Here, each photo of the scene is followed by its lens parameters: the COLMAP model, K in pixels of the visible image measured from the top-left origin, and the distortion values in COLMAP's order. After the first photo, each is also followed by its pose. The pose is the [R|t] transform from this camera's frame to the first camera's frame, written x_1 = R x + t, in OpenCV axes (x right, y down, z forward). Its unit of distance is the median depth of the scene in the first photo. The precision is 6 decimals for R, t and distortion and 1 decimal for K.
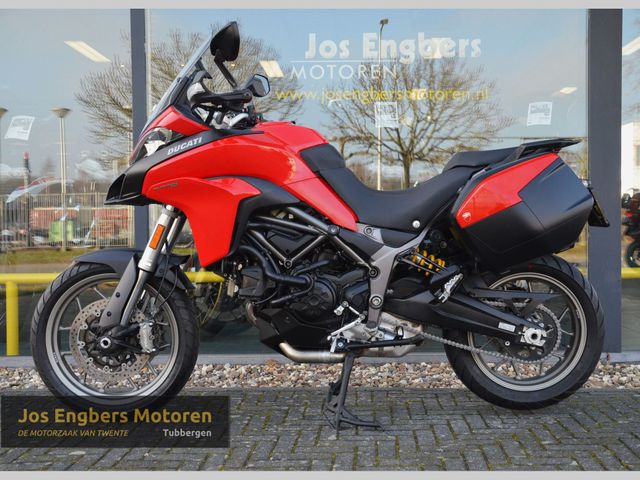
lens RADIAL K [[717.1, 0, 340.0], [0, 717.1, 244.7], [0, 0, 1]] dist [-0.002734, 0.022021]
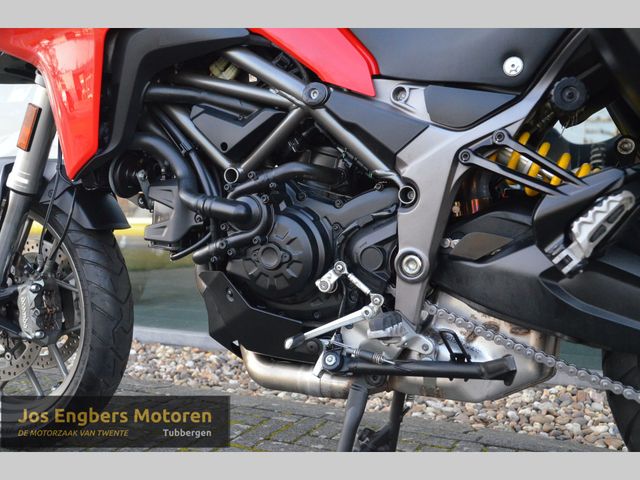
lens RADIAL K [[663.0, 0, 334.9], [0, 663.0, 240.7], [0, 0, 1]] dist [0.007302, 0.018174]
pose [[0.918083, 0.032367, -0.395064, 0.159686], [-0.025345, 0.999415, 0.022981, 0.057315], [0.395577, -0.011086, 0.918366, 0.629718]]
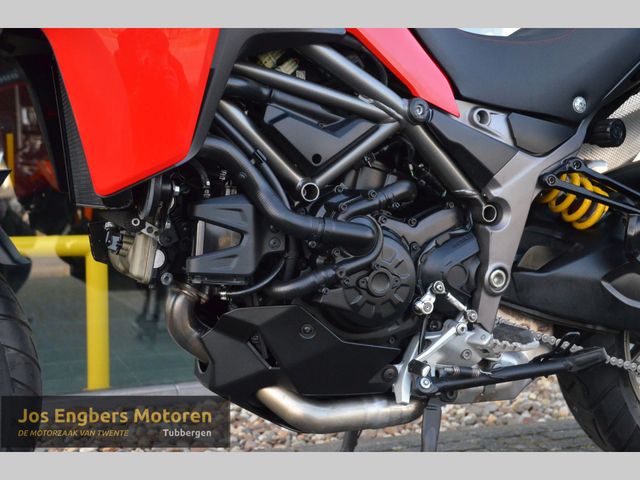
lens RADIAL K [[796.9, 0, 320.0], [0, 796.9, 240.0], [0, 0, 1]] dist [0.091810, 0.025739]
pose [[0.917305, -0.013980, 0.397939, -0.243143], [0.006934, 0.999793, 0.019139, 0.044866], [-0.398124, -0.014797, 0.917212, 0.590485]]
